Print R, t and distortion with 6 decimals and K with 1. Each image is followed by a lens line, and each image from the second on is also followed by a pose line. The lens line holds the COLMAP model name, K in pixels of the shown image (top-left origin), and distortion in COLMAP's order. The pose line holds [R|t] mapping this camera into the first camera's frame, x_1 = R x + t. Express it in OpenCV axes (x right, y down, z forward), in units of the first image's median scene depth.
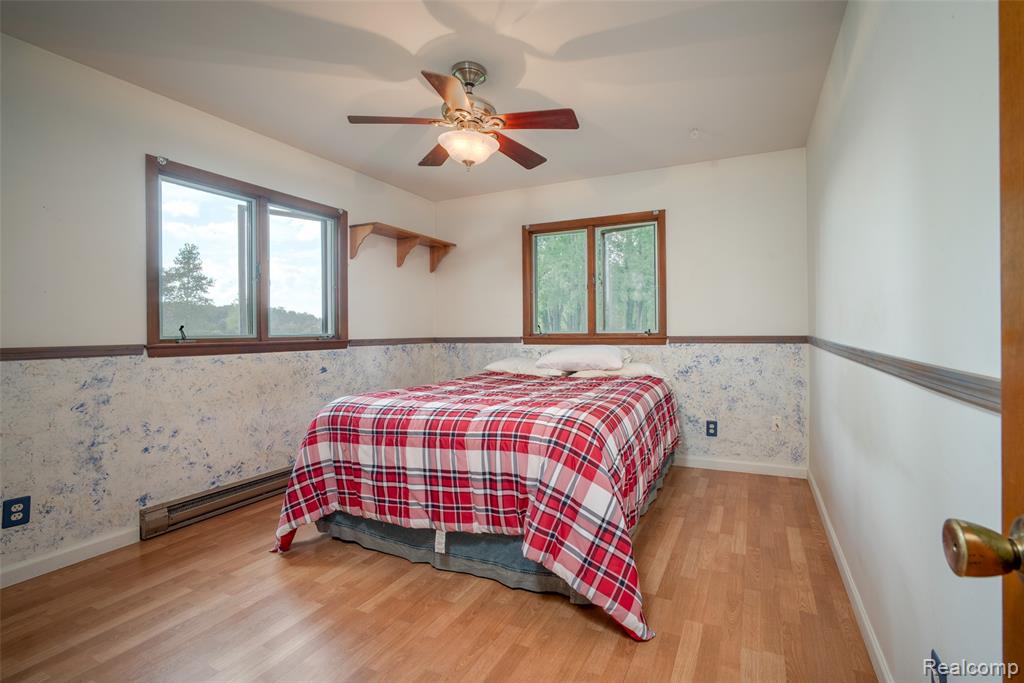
lens RADIAL K [[448.0, 0, 508.8], [0, 448.0, 329.2], [0, 0, 1]] dist [-0.001325, -0.000105]
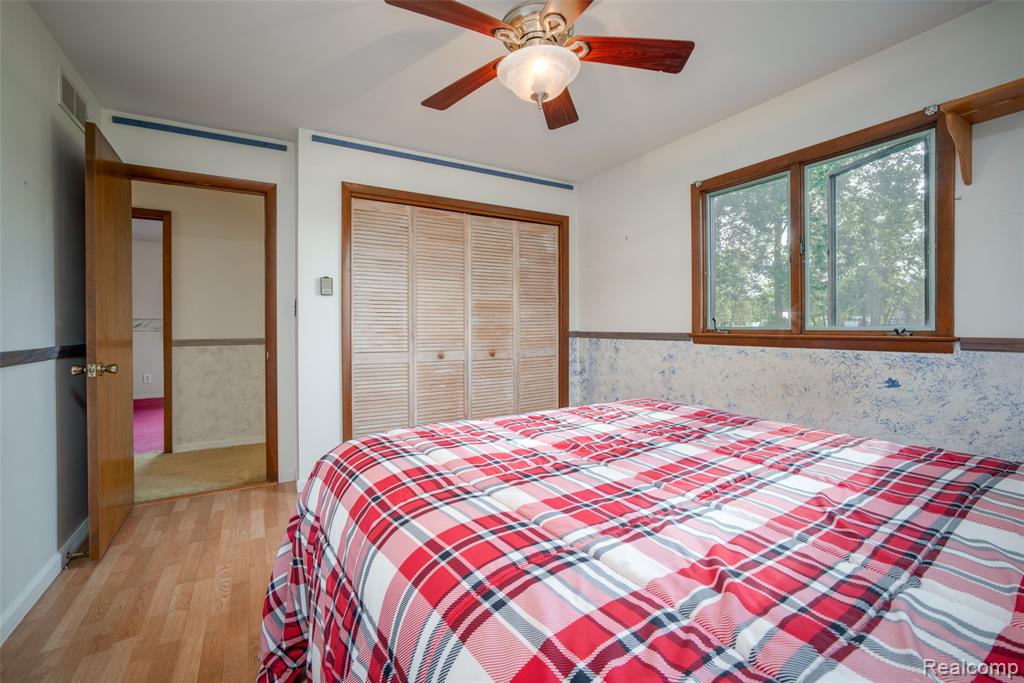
lens RADIAL K [[448.0, 0, 508.8], [0, 448.0, 329.2], [0, 0, 1]] dist [-0.001325, -0.000105]
pose [[-0.523263, 0.011455, -0.852094, 0.476638], [0.008439, 0.999930, 0.008260, 0.006305], [0.852129, -0.002868, -0.523323, 1.036808]]
